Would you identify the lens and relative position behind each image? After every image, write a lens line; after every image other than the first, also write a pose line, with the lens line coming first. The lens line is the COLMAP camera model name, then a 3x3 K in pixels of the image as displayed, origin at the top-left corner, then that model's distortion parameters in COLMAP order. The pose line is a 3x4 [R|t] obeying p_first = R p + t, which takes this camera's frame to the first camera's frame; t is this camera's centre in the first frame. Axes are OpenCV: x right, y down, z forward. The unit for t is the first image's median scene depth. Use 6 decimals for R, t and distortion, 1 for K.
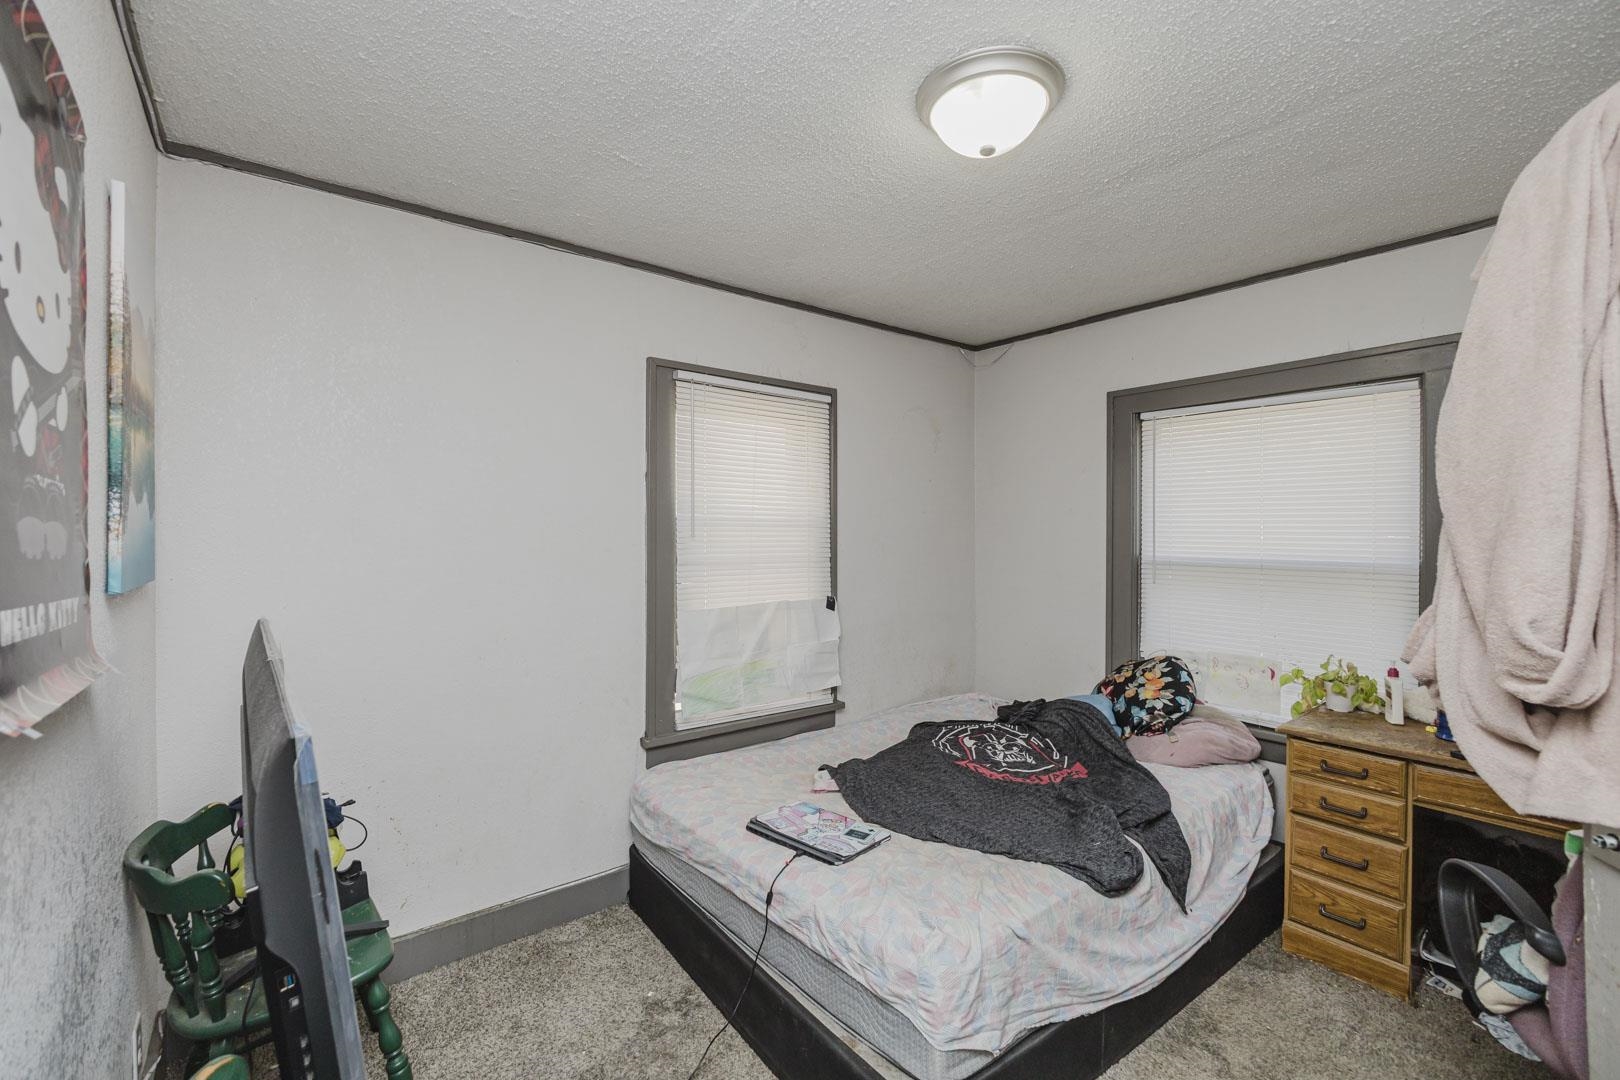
lens RADIAL K [[690.0, 0, 819.7], [0, 690.0, 540.2], [0, 0, 1]] dist [-0.009084, 0.000979]
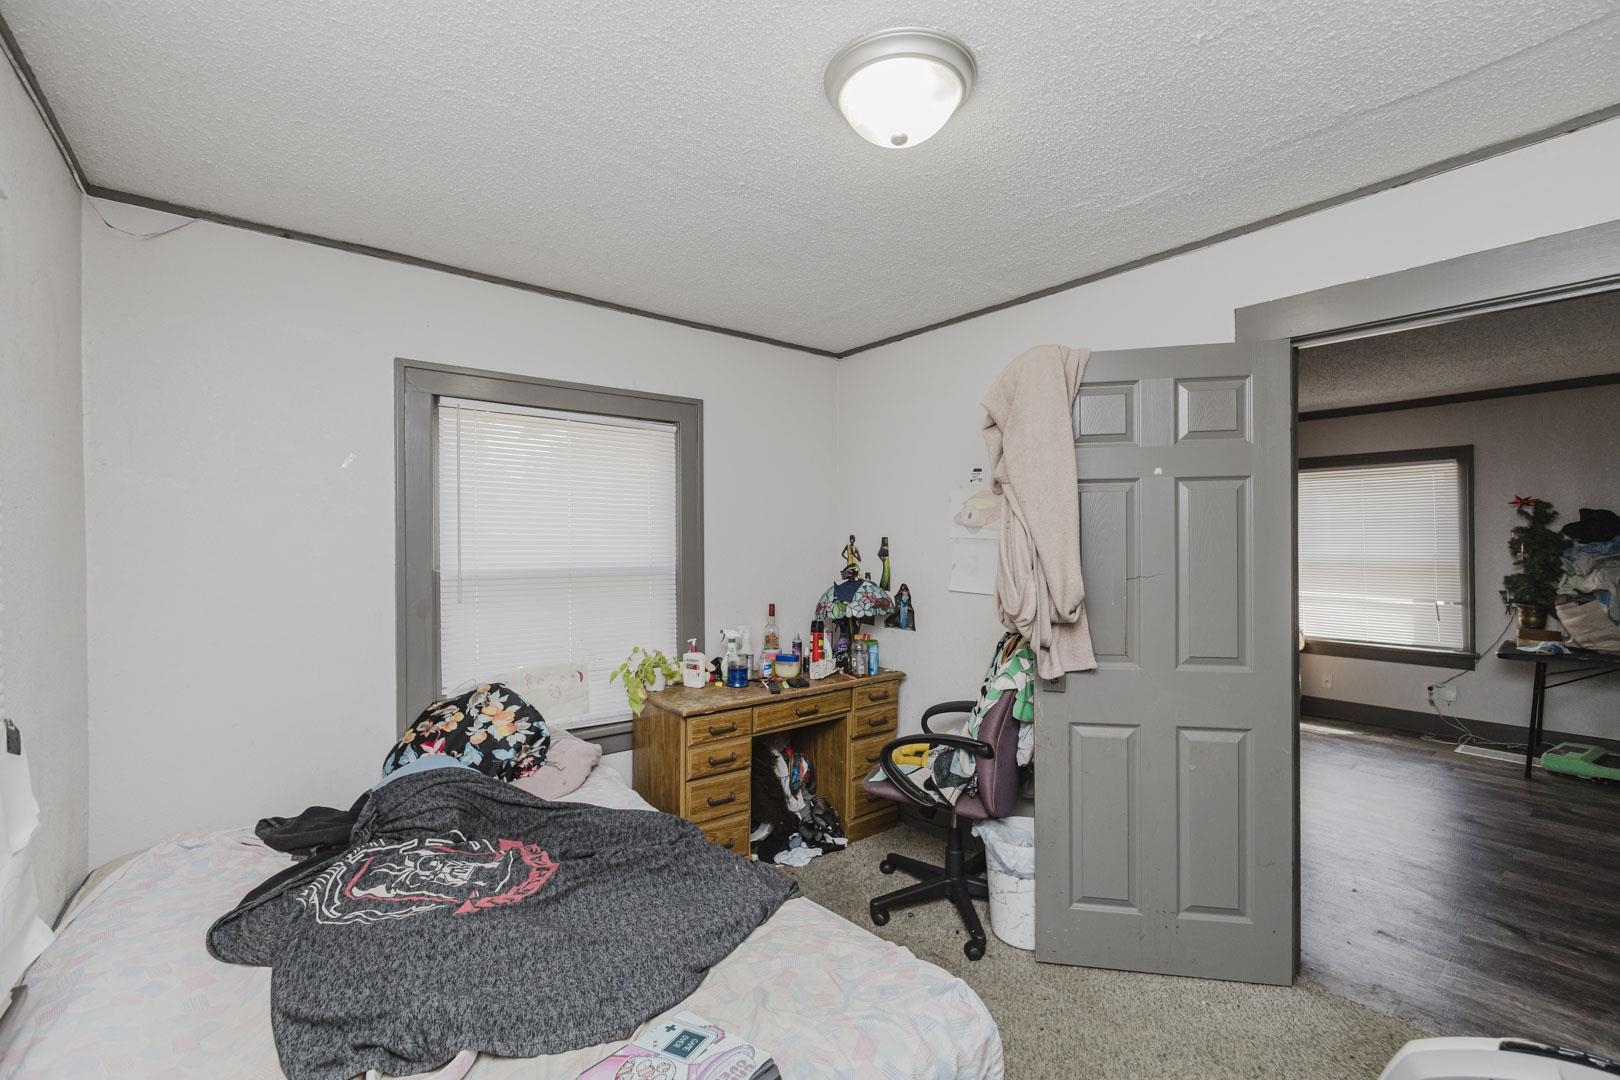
lens RADIAL K [[690.0, 0, 817.6], [0, 690.0, 539.6], [0, 0, 1]] dist [-0.009084, 0.000979]
pose [[0.003092, -0.002992, 0.999991, -0.398366], [0.009410, 0.999951, 0.002963, -0.015039], [-0.999951, 0.009401, 0.003120, 0.631835]]
